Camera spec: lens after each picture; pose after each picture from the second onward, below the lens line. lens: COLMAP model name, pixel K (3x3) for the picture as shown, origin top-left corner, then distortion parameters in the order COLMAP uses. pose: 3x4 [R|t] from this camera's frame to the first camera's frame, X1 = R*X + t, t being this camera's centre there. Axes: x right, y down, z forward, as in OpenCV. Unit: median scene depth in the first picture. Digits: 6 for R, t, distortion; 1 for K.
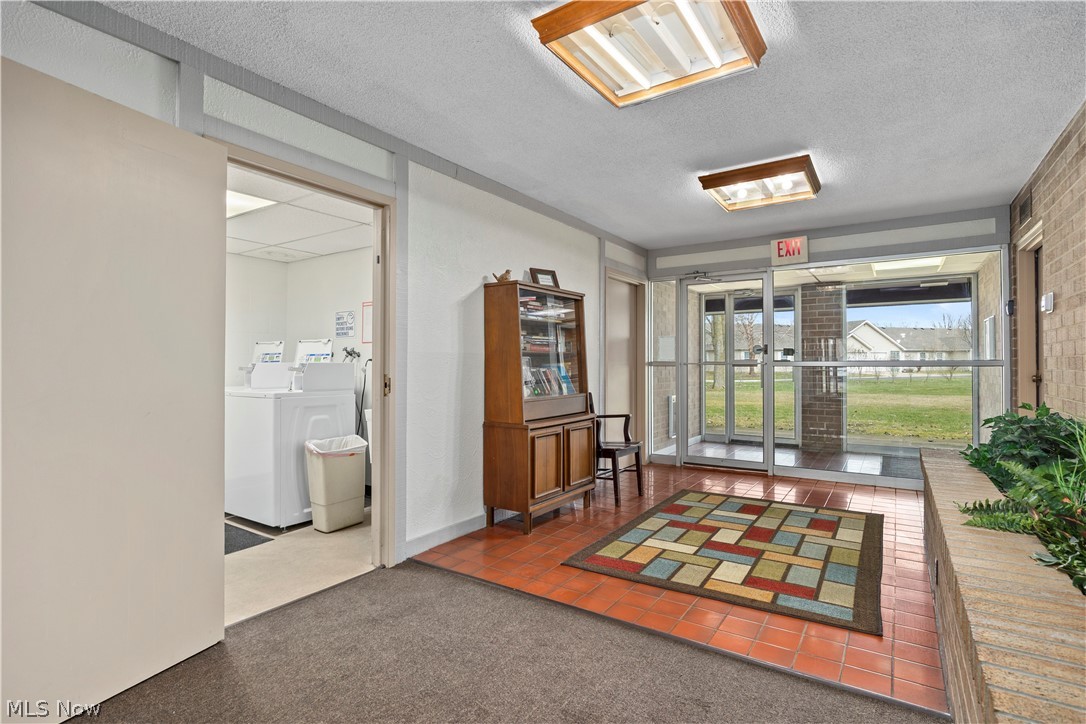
lens RADIAL K [[535.7, 0, 541.3], [0, 535.7, 361.4], [0, 0, 1]] dist [0.001246, 0.000086]
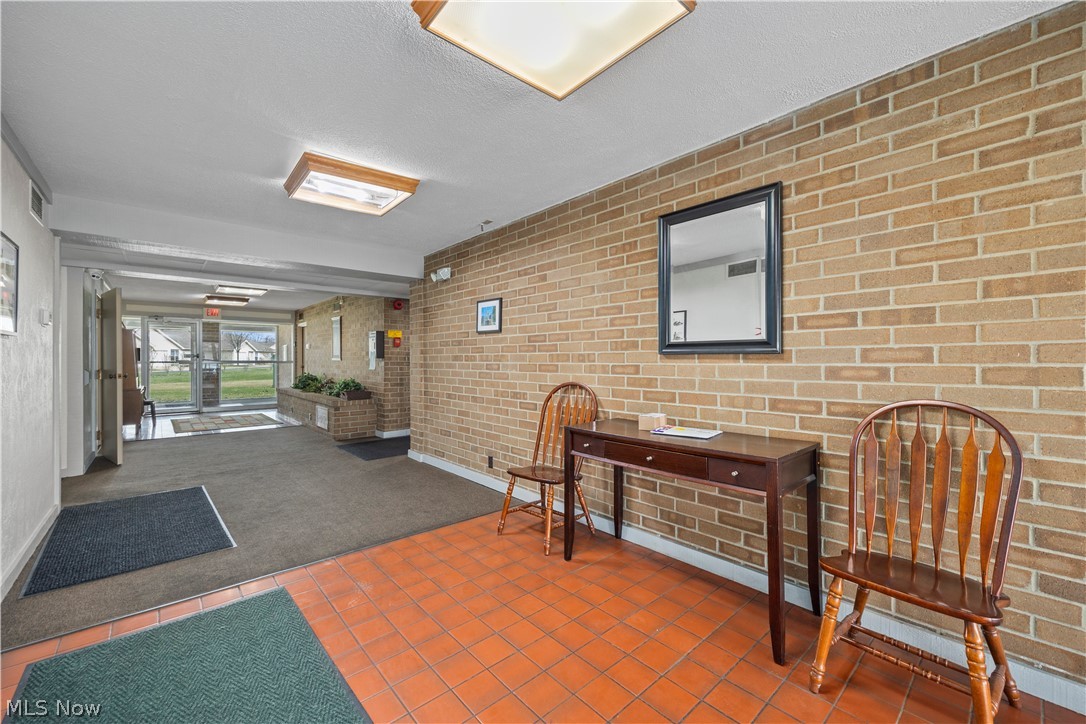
lens RADIAL K [[424.9, 0, 541.5], [0, 424.9, 359.3], [0, 0, 1]] dist [-0.002438, -0.000448]
pose [[0.239841, 0.002891, 0.970808, -1.182096], [-0.004594, 0.999988, -0.001843, -0.014074], [-0.970801, -0.004018, 0.239851, -0.988668]]
